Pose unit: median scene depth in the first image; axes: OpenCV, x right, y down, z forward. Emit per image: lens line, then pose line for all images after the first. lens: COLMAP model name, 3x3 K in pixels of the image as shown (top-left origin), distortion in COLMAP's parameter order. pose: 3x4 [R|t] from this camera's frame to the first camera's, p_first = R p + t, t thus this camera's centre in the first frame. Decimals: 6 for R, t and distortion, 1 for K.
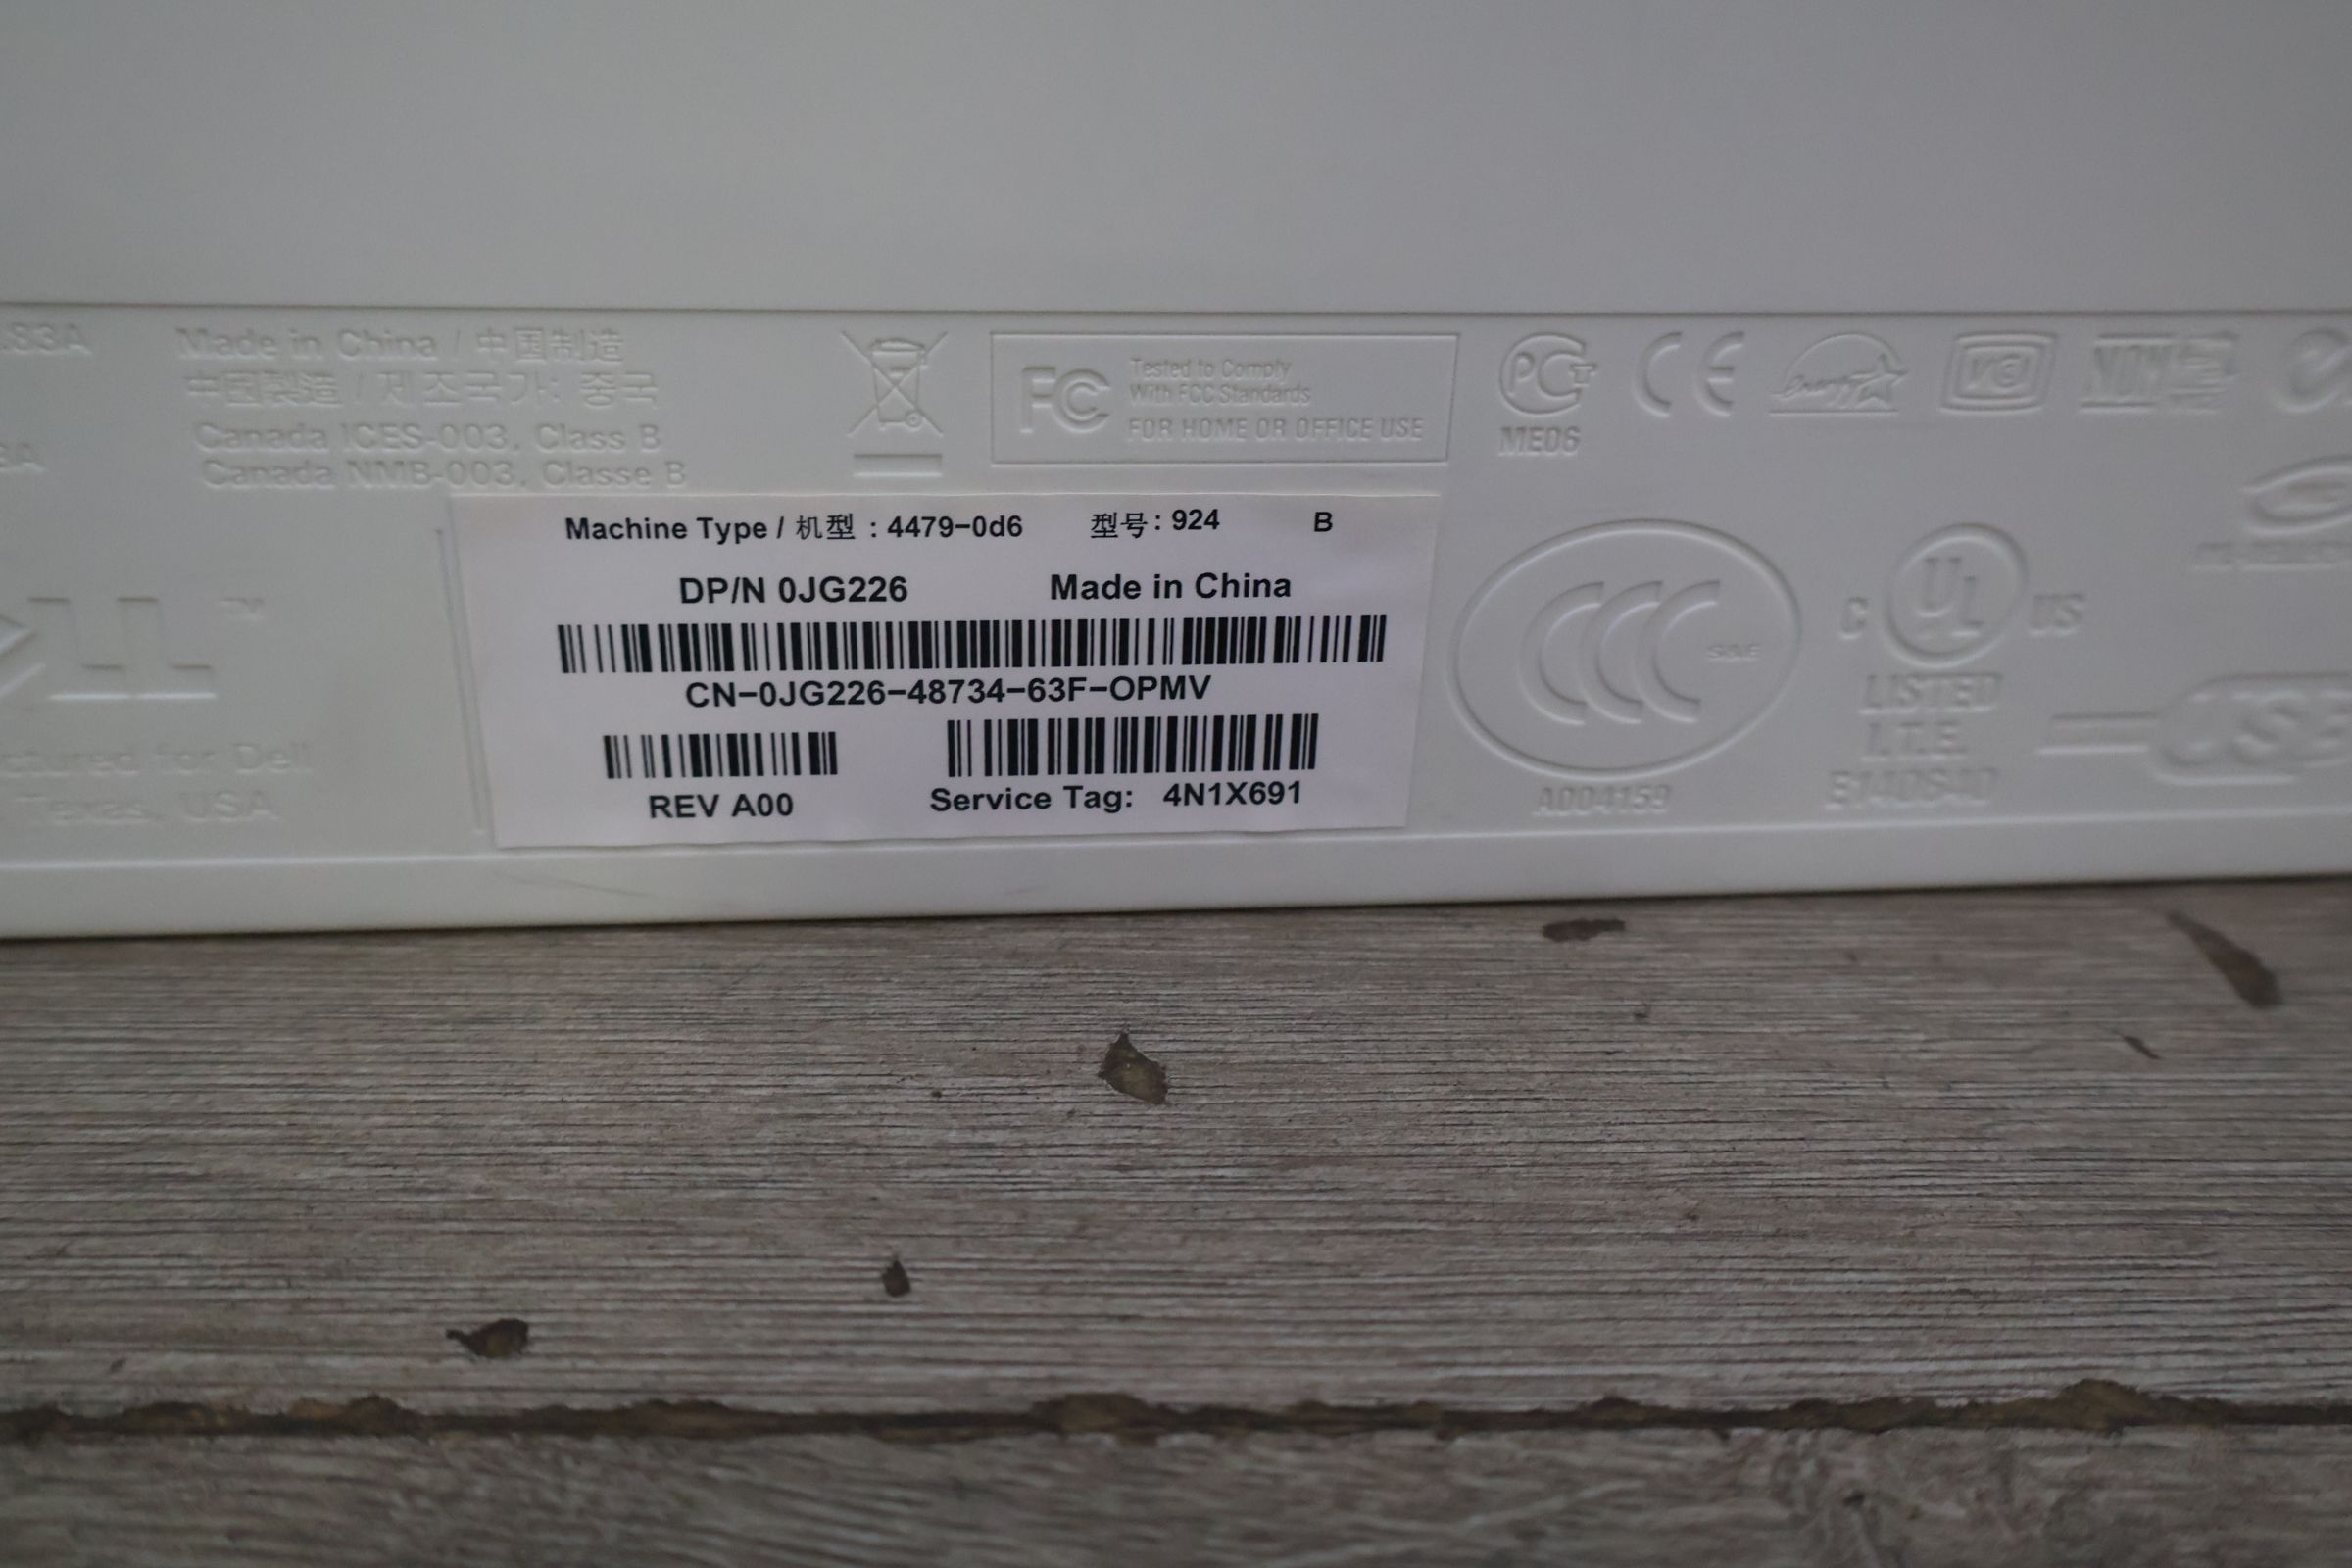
lens RADIAL K [[2101.8, 0, 1176.0], [0, 2101.8, 784.0], [0, 0, 1]] dist [-0.000851, 0.008769]
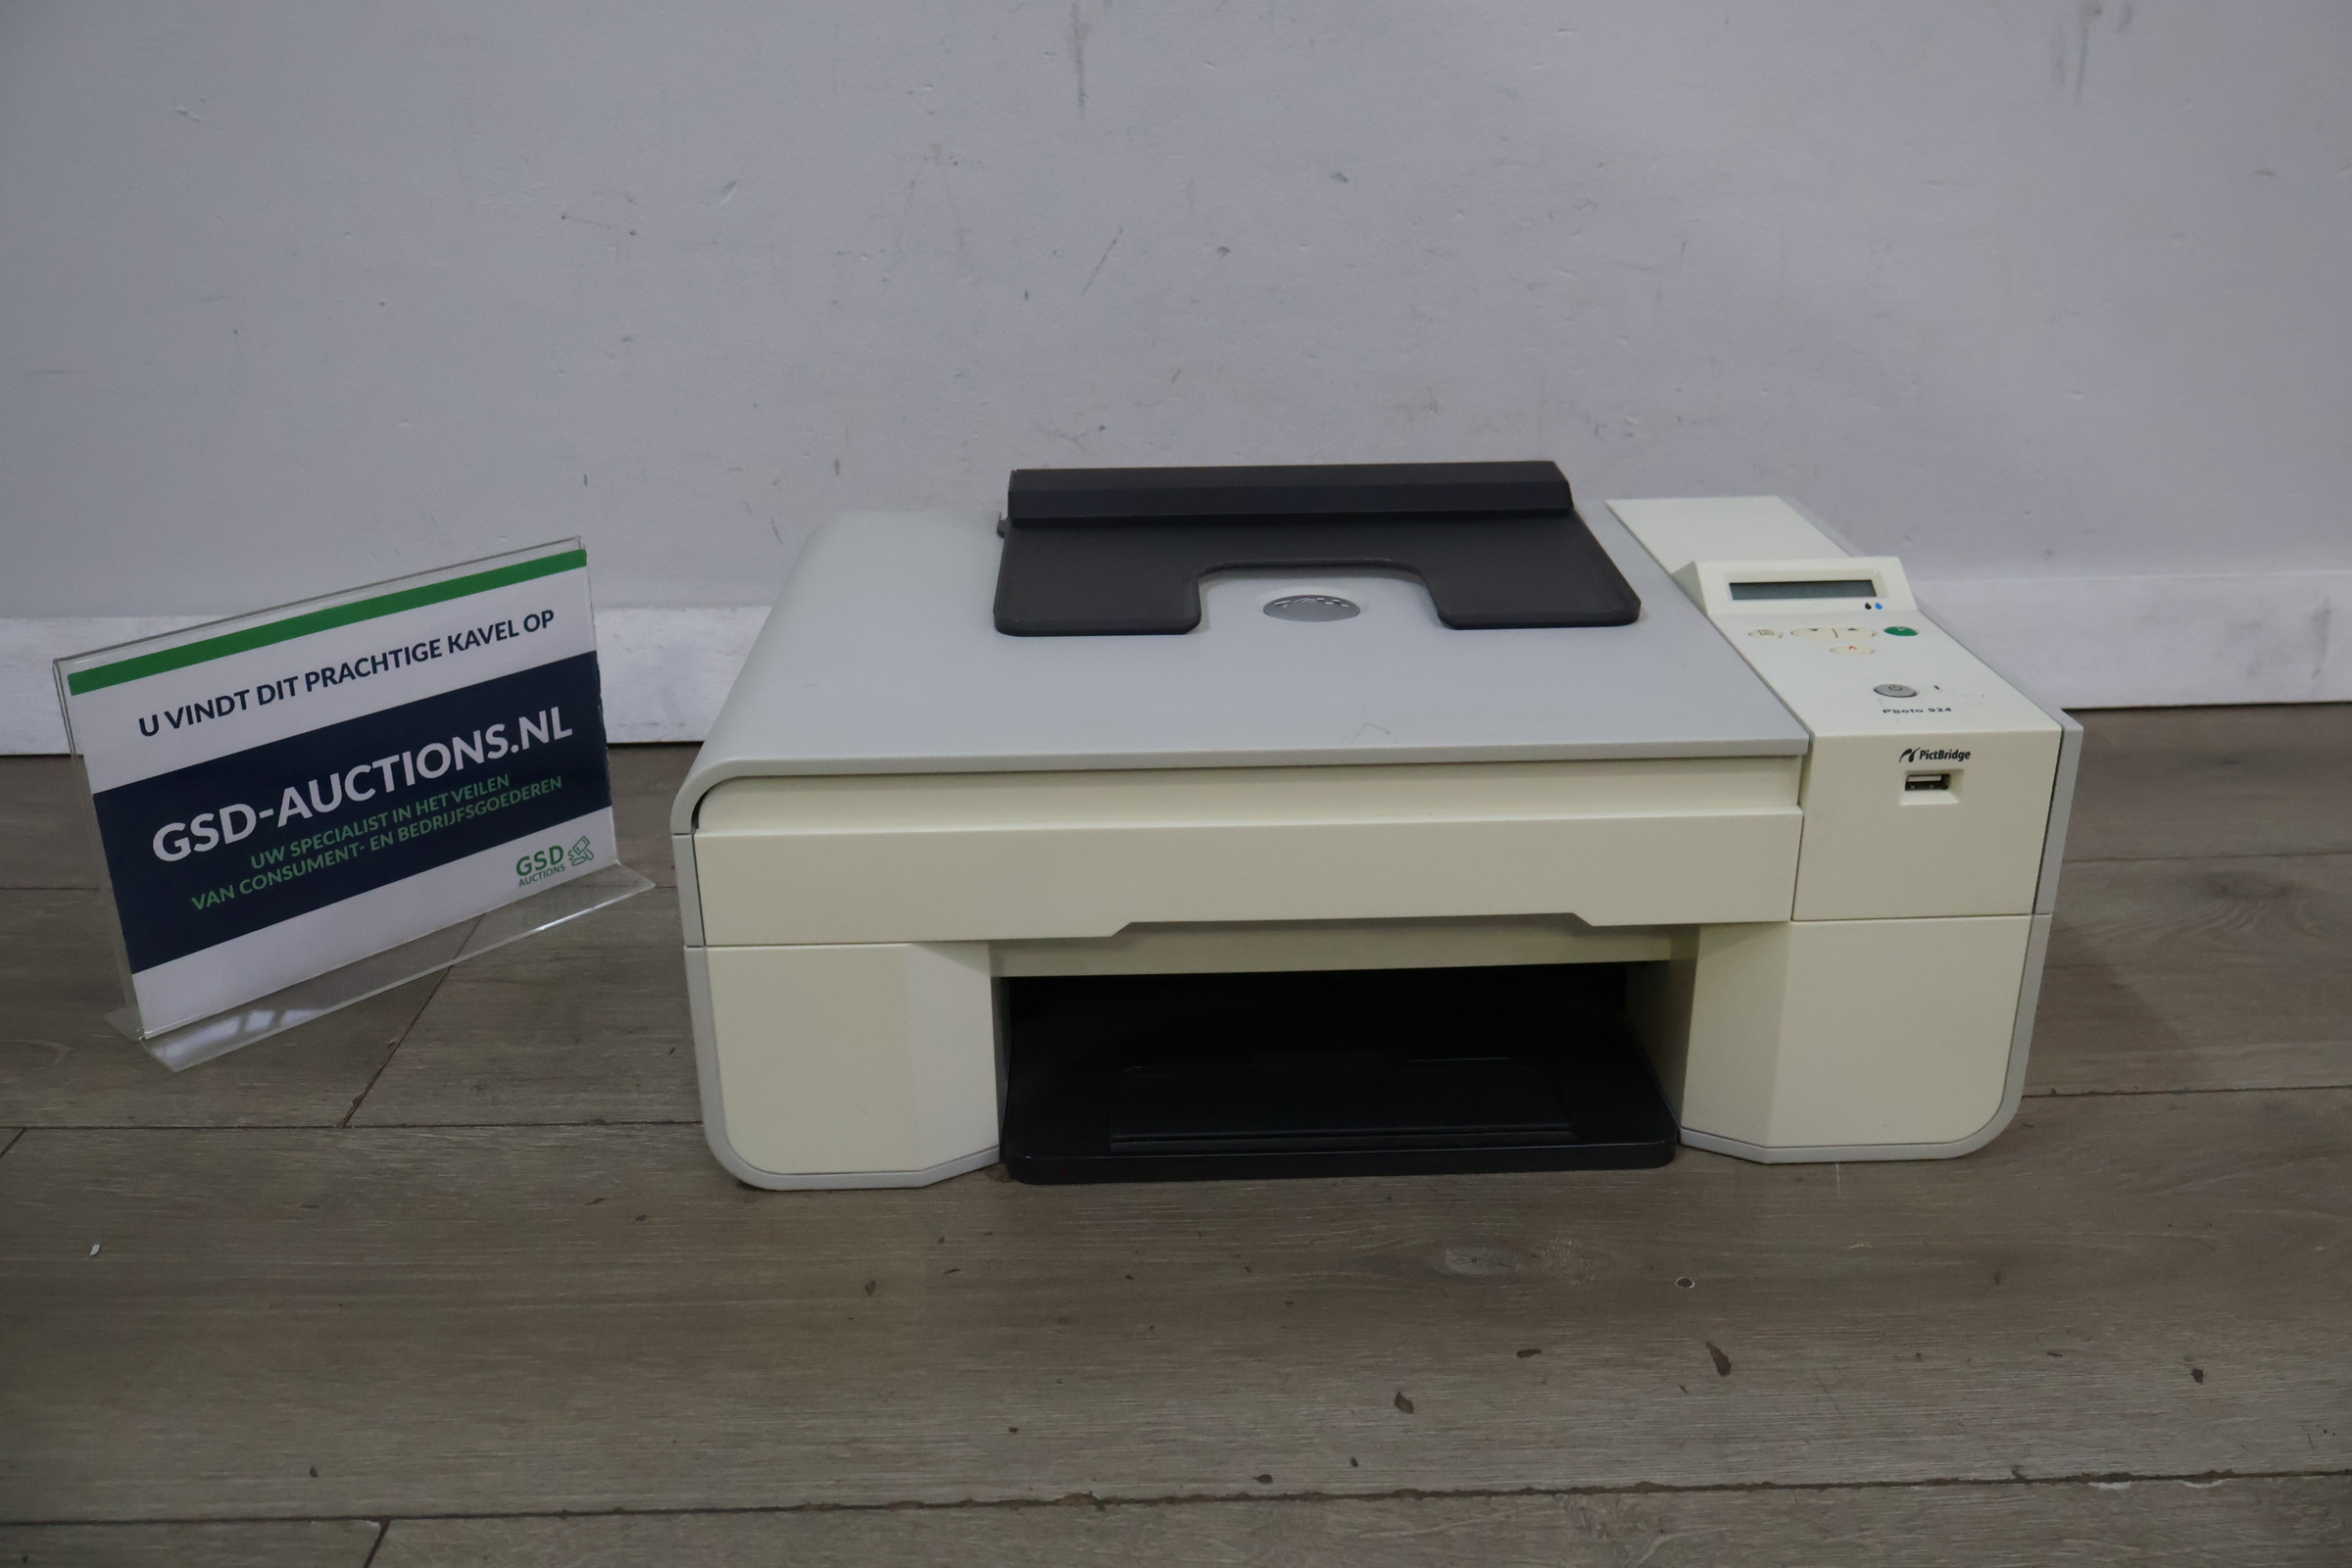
lens RADIAL K [[2003.1, 0, 1183.6], [0, 2003.1, 782.8], [0, 0, 1]] dist [-0.001094, -0.000636]
pose [[0.998843, -0.032230, -0.035697, -0.254013], [0.028580, 0.994732, -0.098441, -0.635058], [0.038682, 0.097307, 0.994502, -2.713375]]
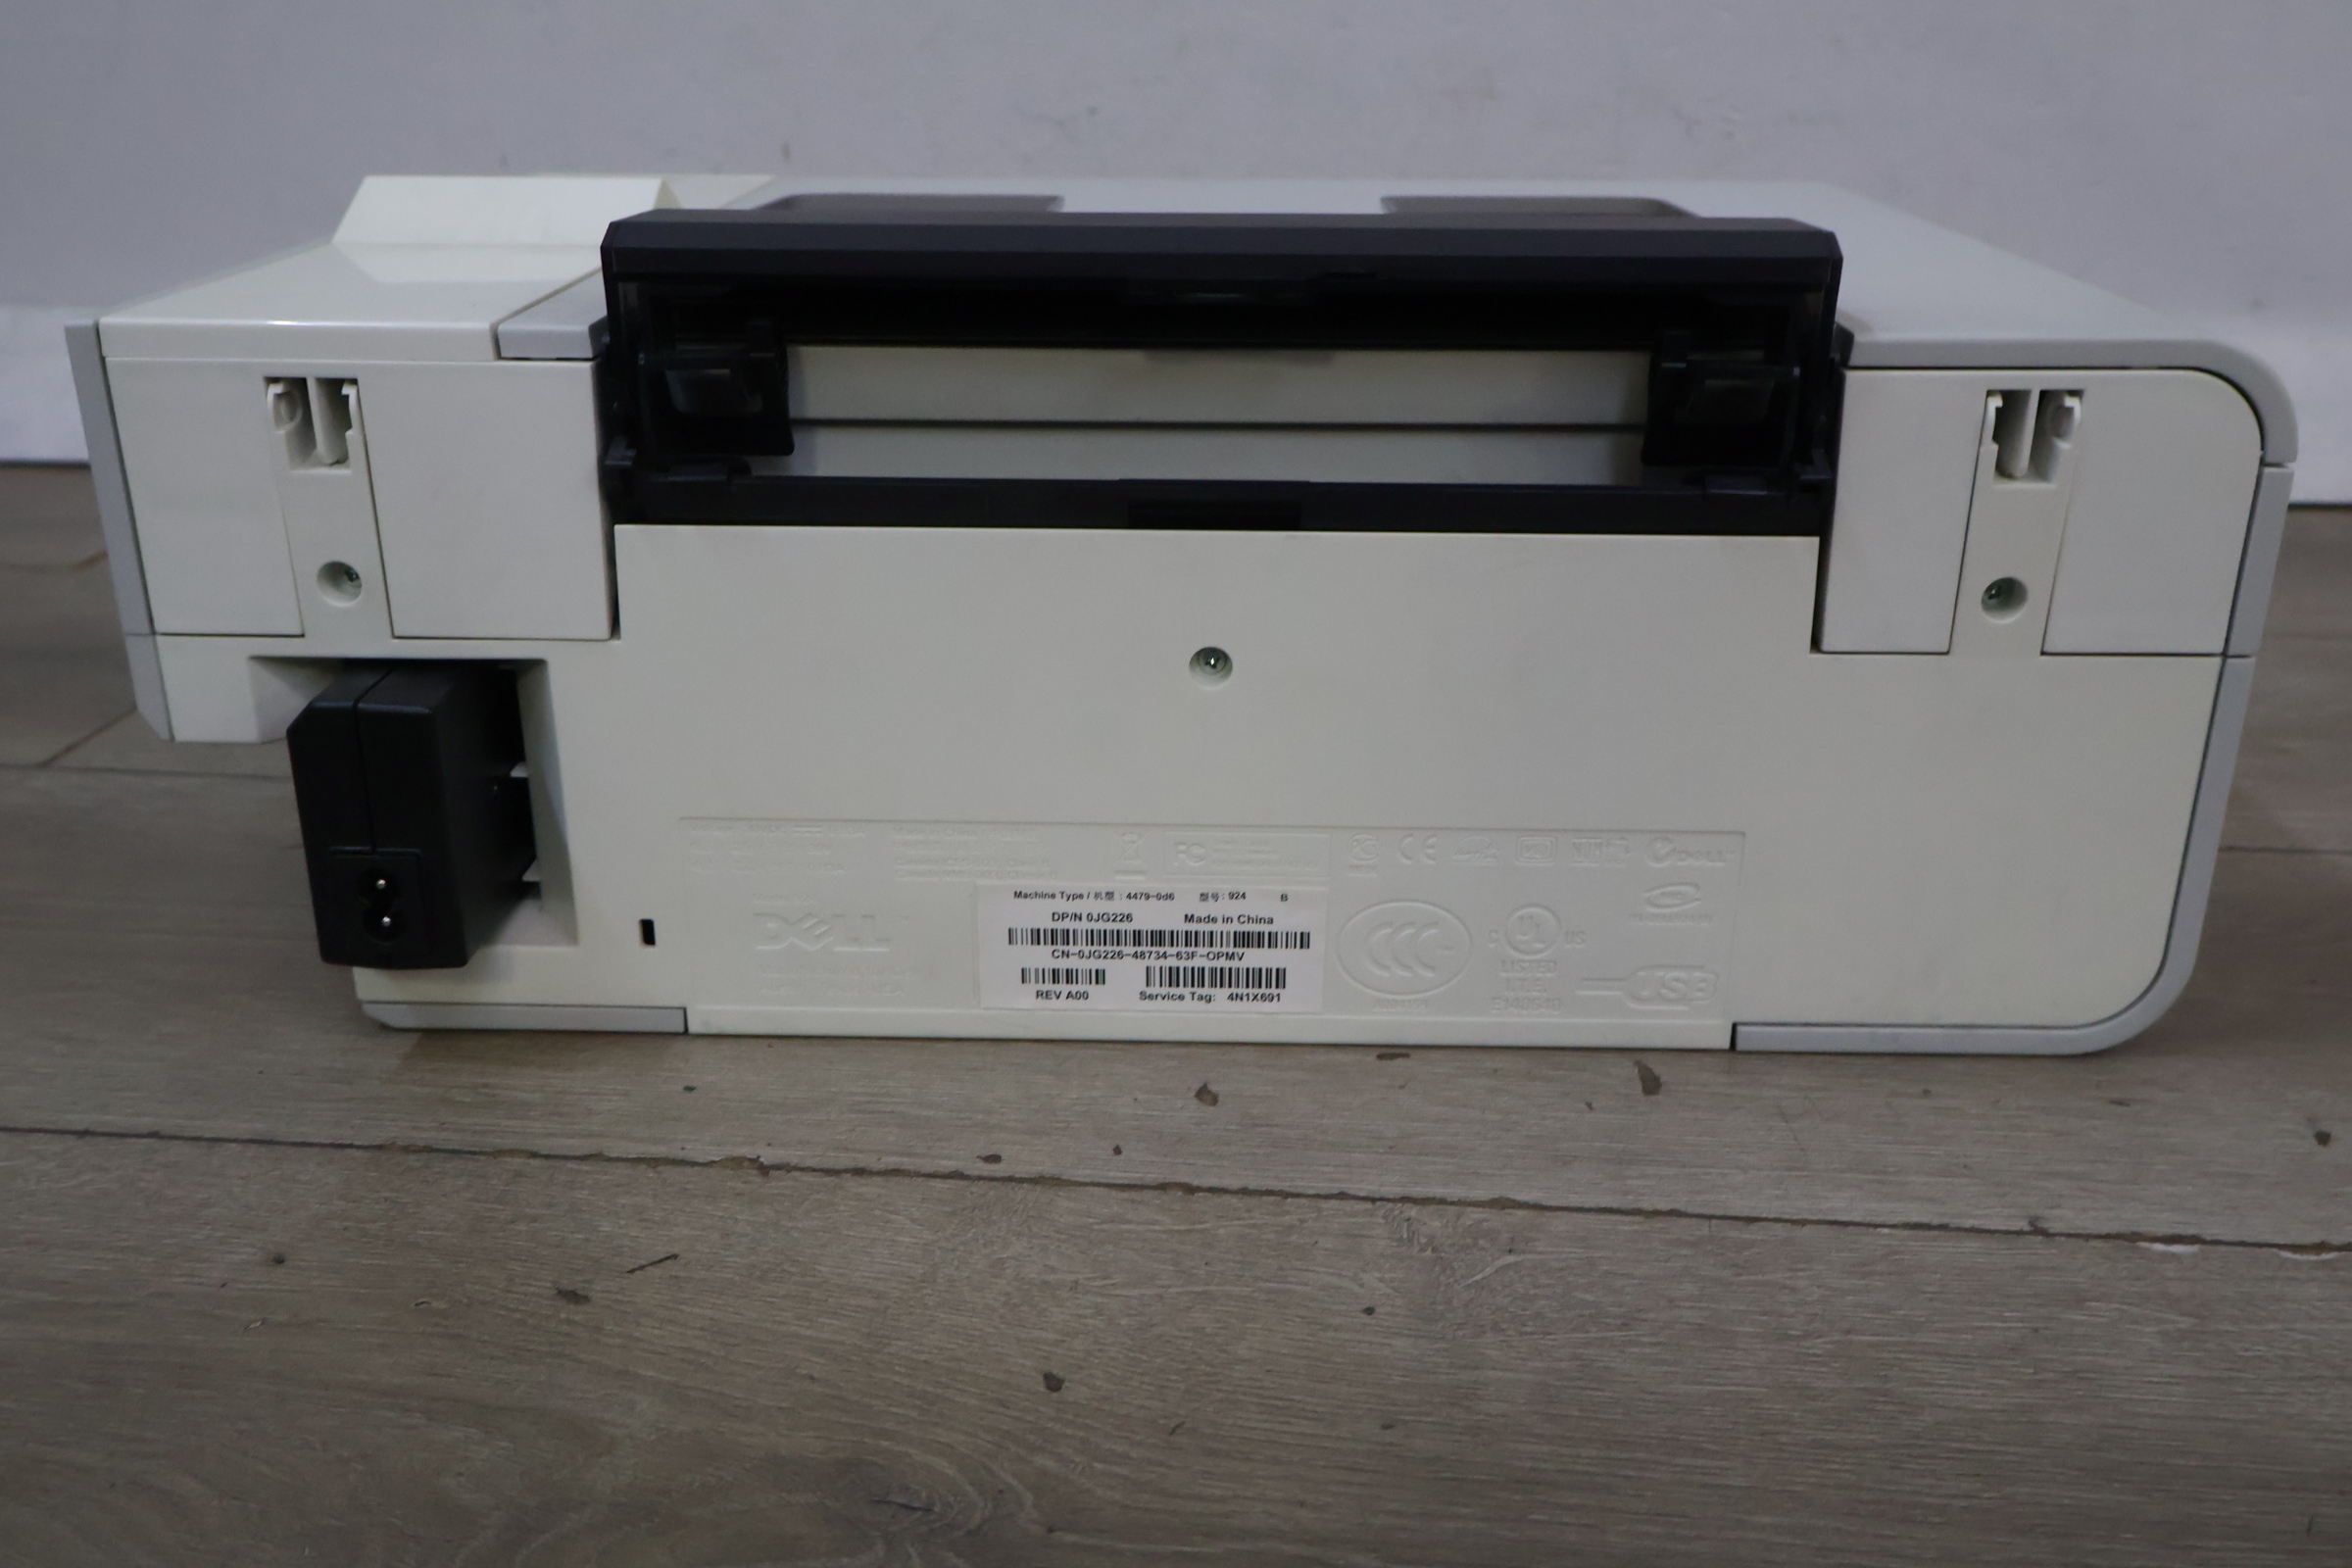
lens RADIAL K [[2104.5, 0, 1176.0], [0, 2104.5, 784.0], [0, 0, 1]] dist [0.012128, -0.000551]
pose [[0.991266, 0.020755, -0.130233, 0.302886], [-0.034802, 0.993700, -0.106536, 0.026358], [0.127201, 0.110138, 0.985743, -1.846054]]
